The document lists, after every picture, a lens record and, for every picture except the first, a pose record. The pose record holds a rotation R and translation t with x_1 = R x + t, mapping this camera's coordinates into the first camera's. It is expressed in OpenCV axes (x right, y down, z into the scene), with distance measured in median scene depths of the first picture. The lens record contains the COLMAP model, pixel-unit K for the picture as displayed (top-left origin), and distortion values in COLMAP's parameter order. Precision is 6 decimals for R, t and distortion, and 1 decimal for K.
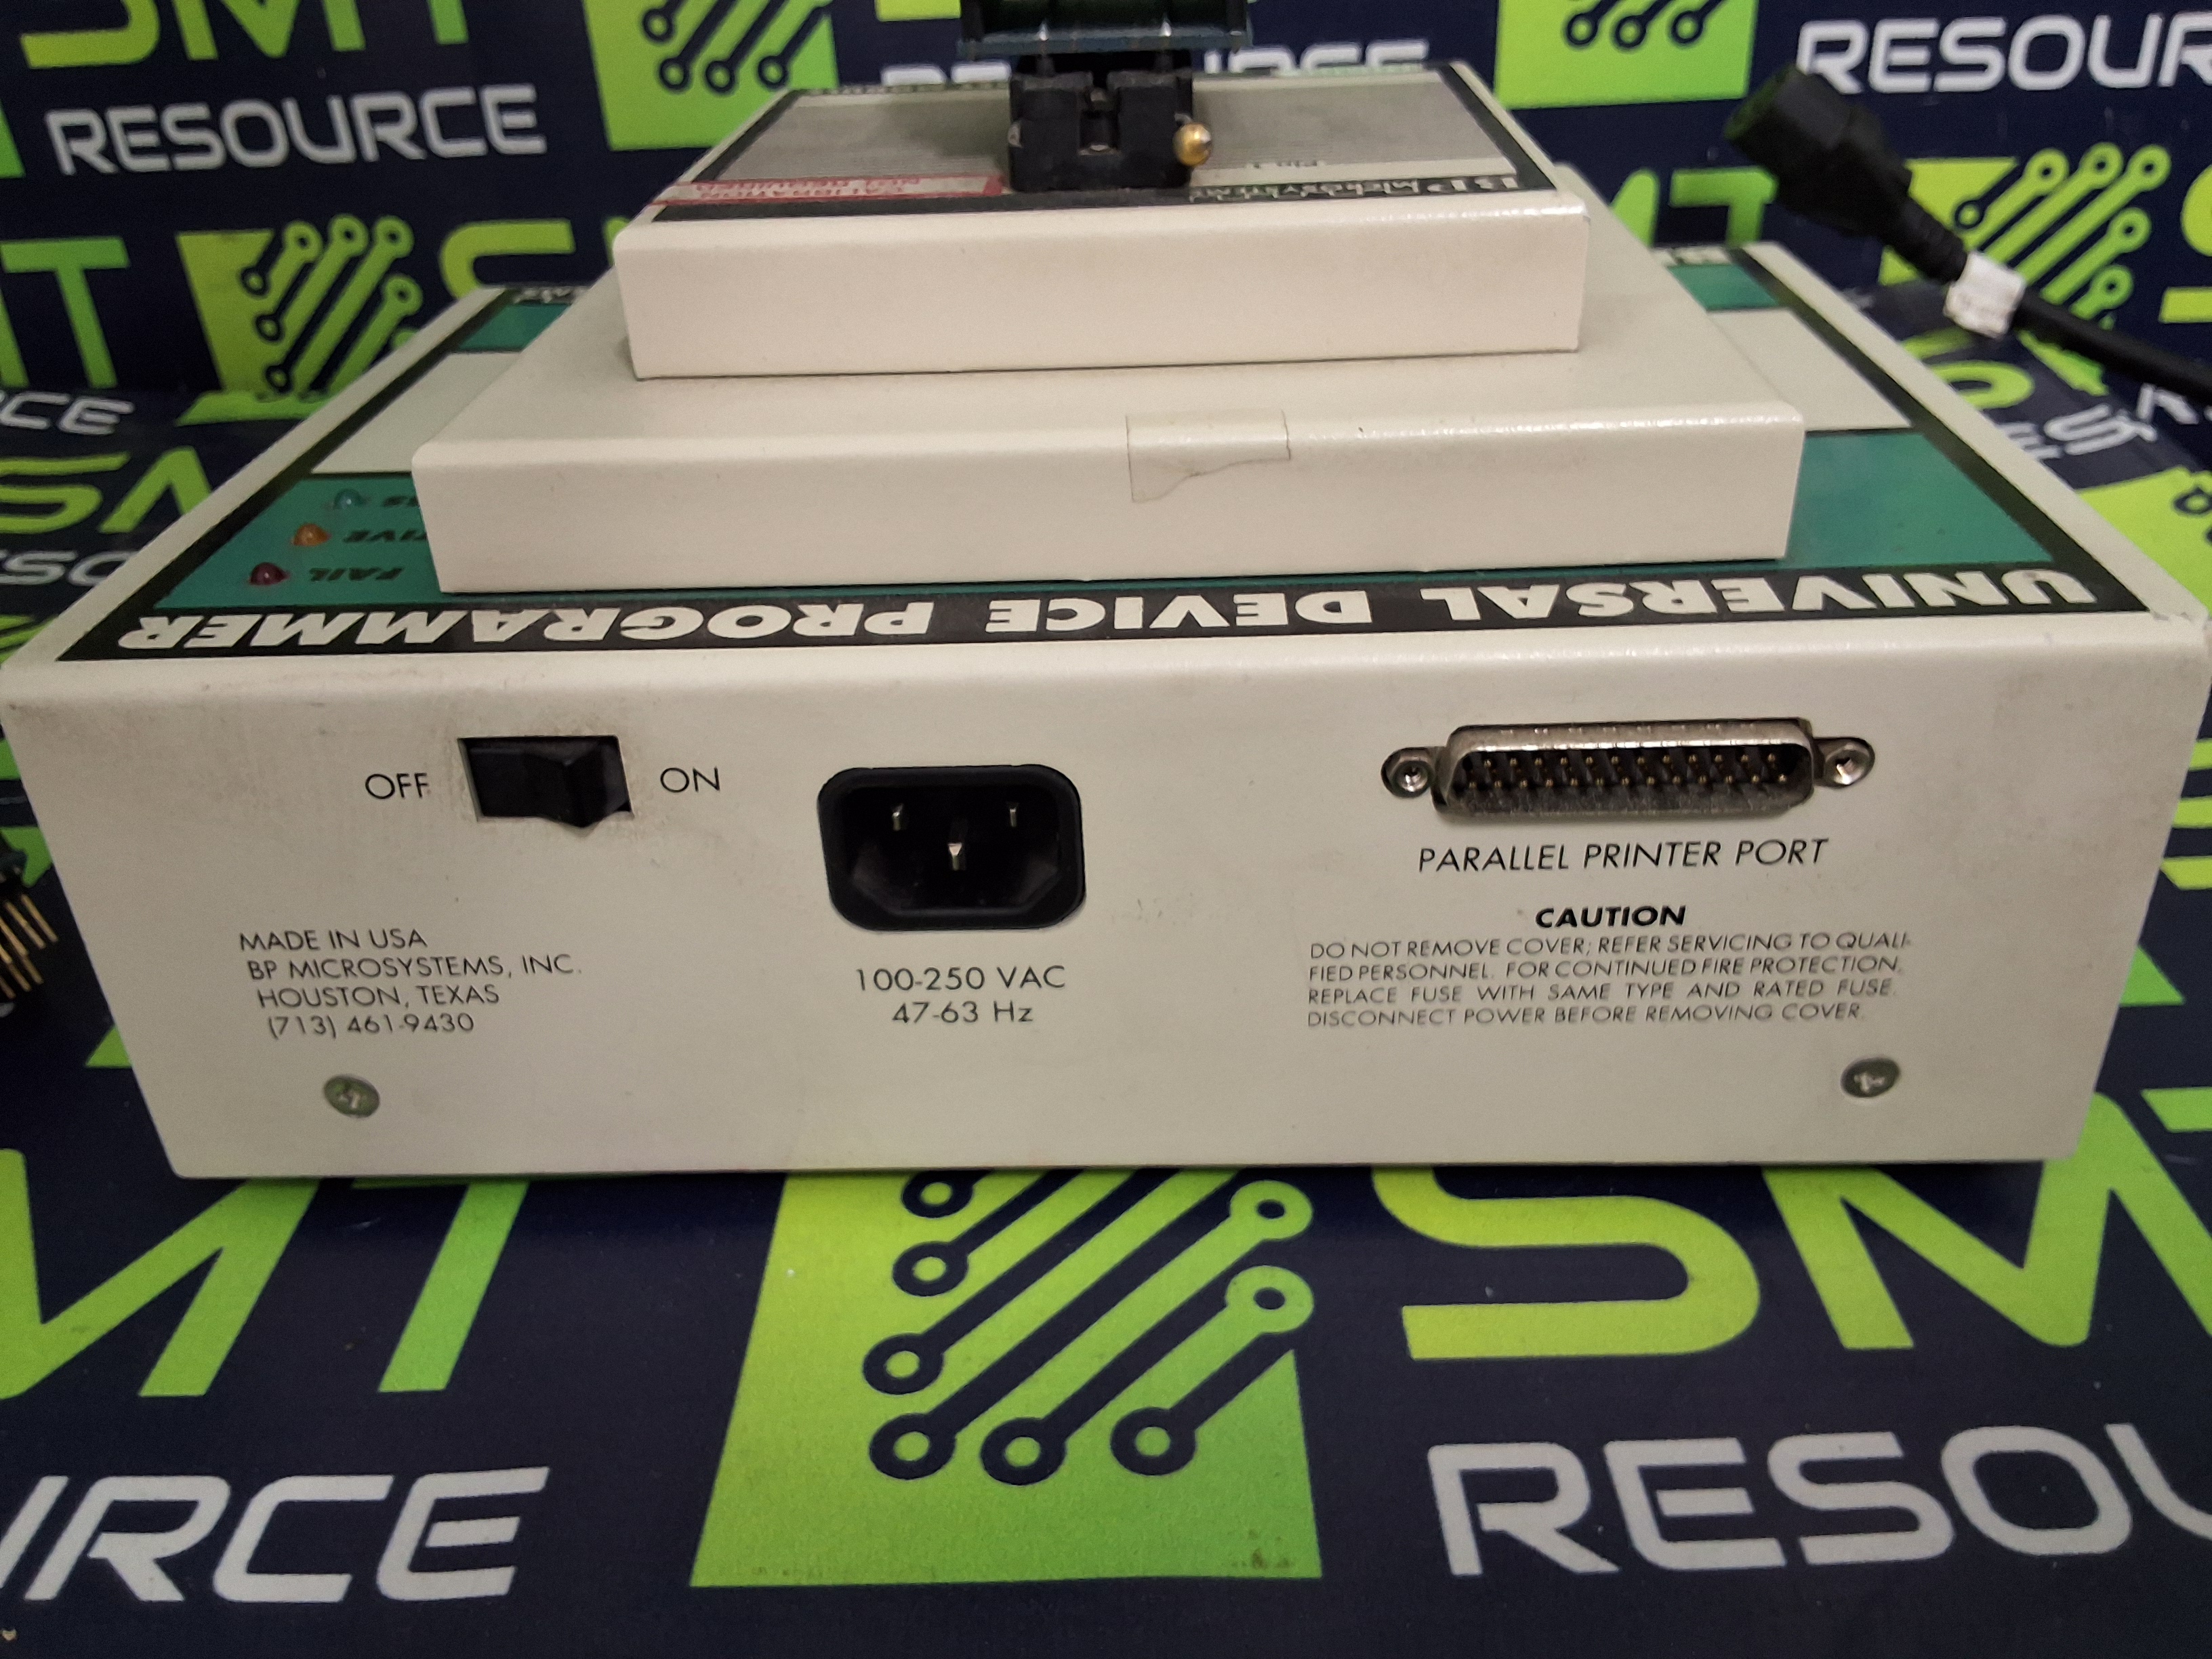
lens RADIAL K [[1822.4, 0, 1115.6], [0, 1822.4, 823.2], [0, 0, 1]] dist [0.128709, -0.226361]
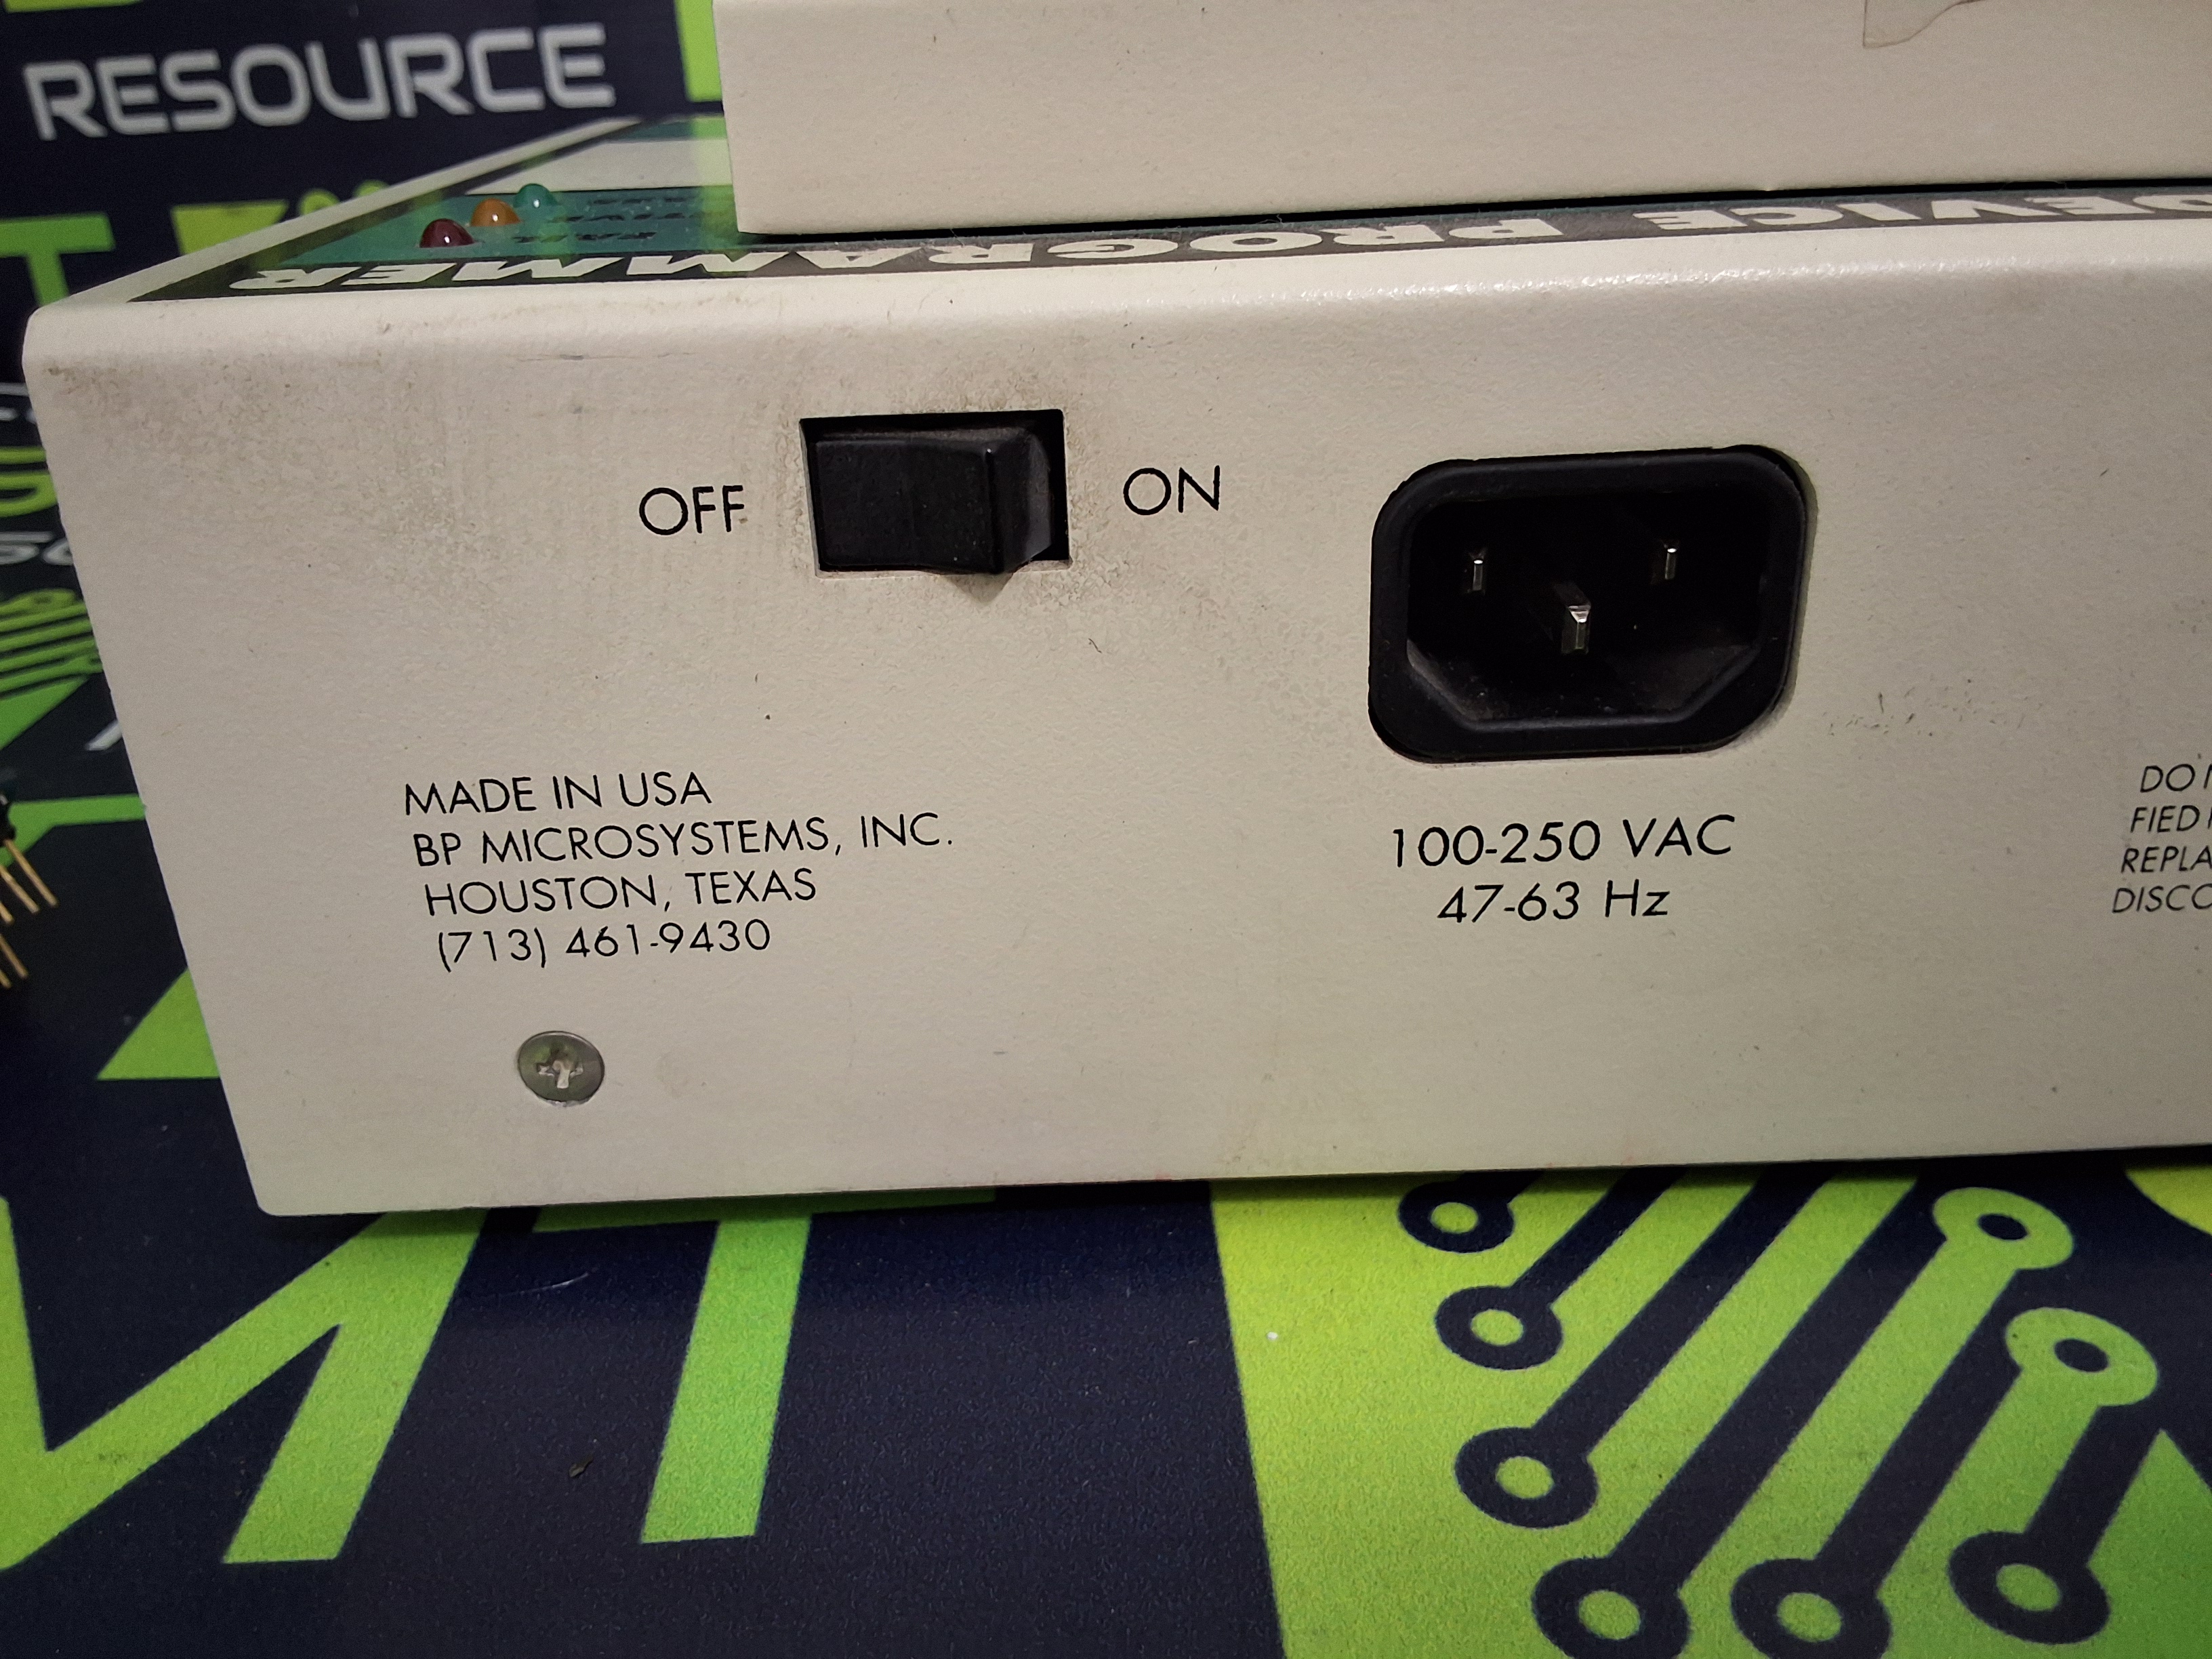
lens RADIAL K [[1822.4, 0, 1101.6], [0, 1822.4, 840.9], [0, 0, 1]] dist [0.128709, -0.226361]
pose [[0.999302, -0.017037, 0.033232, -0.258373], [0.020048, 0.995512, -0.092482, 0.137646], [-0.031507, 0.093084, 0.995160, 0.378224]]
